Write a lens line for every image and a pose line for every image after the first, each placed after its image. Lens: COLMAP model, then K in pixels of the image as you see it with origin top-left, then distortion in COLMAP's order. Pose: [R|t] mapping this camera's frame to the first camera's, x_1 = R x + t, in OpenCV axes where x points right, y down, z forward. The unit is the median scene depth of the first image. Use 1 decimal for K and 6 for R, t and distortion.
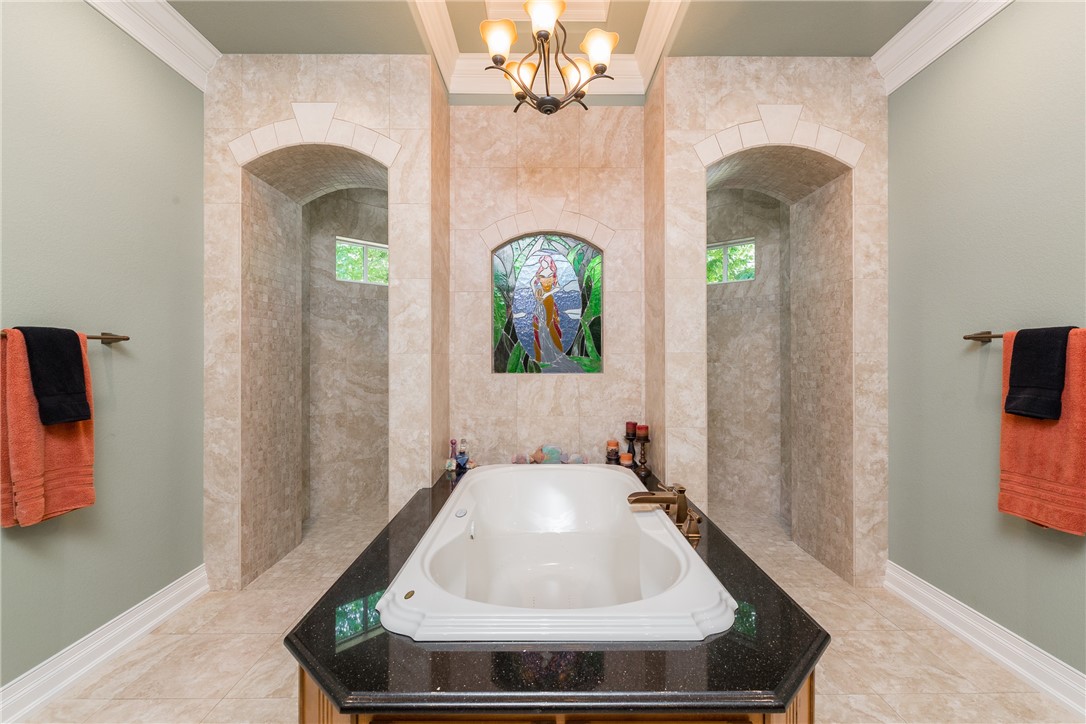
lens RADIAL K [[464.3, 0, 544.9], [0, 464.3, 353.3], [0, 0, 1]] dist [-0.000846, -0.000053]
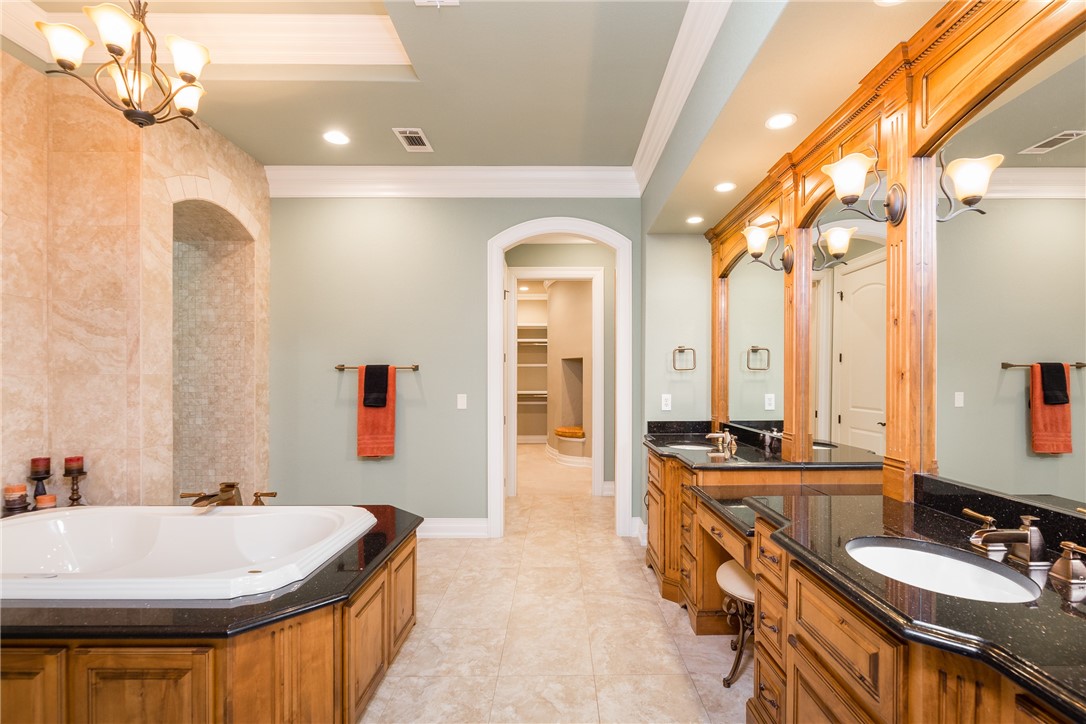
lens RADIAL K [[477.9, 0, 560.5], [0, 477.9, 378.9], [0, 0, 1]] dist [-0.001299, 0.000290]
pose [[0.008898, -0.000564, 0.999960, -0.695029], [-0.004836, 0.999988, 0.000607, 0.003405], [-0.999949, -0.004841, 0.008895, 0.077735]]
